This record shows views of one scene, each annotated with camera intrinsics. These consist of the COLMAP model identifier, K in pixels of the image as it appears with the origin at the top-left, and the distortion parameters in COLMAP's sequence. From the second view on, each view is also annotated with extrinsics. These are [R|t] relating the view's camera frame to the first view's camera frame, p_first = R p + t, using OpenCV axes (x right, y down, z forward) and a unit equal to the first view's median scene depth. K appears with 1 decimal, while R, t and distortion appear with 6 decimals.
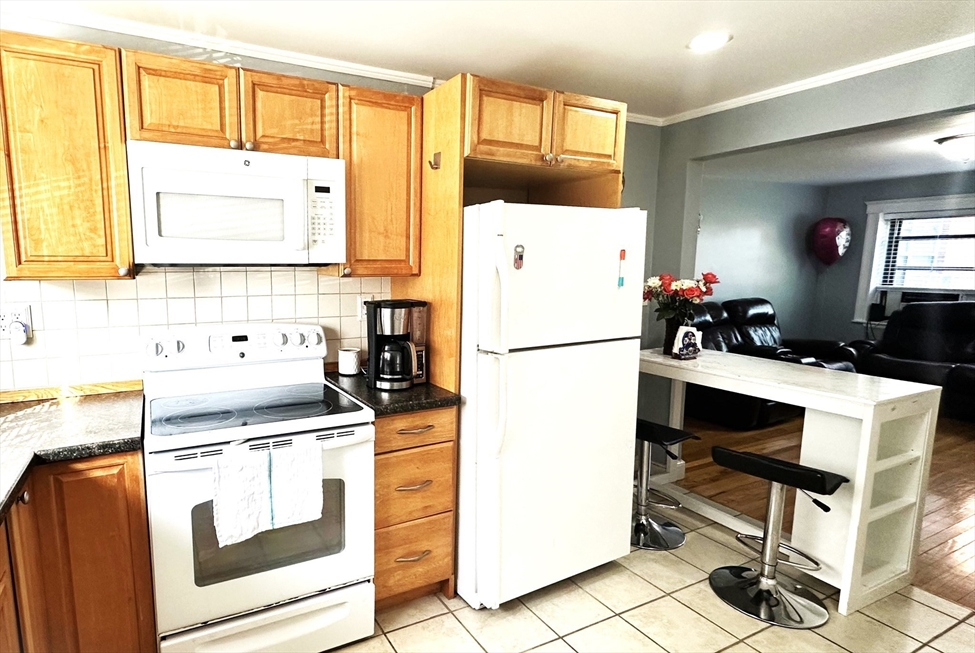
lens RADIAL K [[391.6, 0, 487.5], [0, 391.6, 326.5], [0, 0, 1]] dist [0.019858, -0.000029]
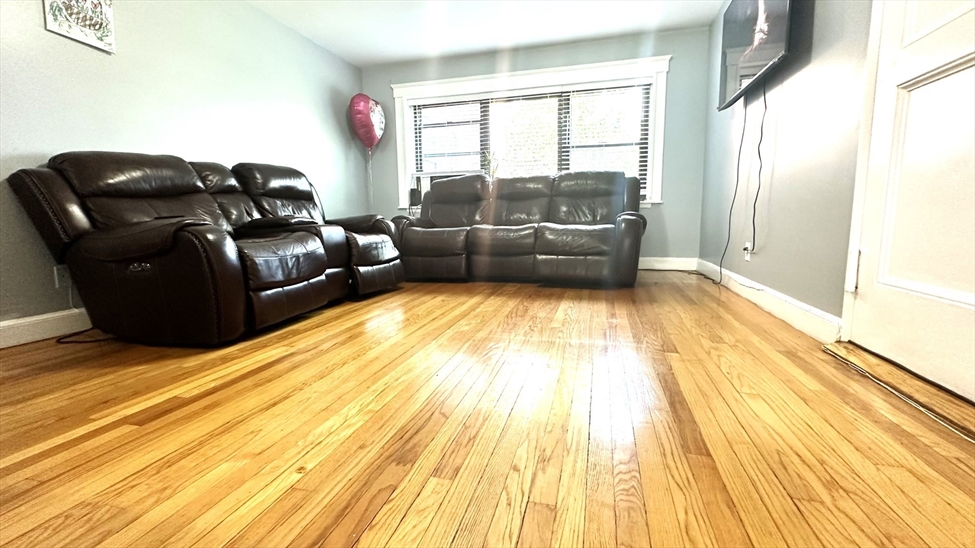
lens RADIAL K [[421.0, 0, 487.5], [0, 421.0, 274.0], [0, 0, 1]] dist [-0.000016, 0.000053]
pose [[0.622027, -0.134046, 0.771436, 0.259923], [0.123672, 0.989689, 0.072250, 0.096695], [-0.773167, 0.050464, 0.632191, 0.214916]]
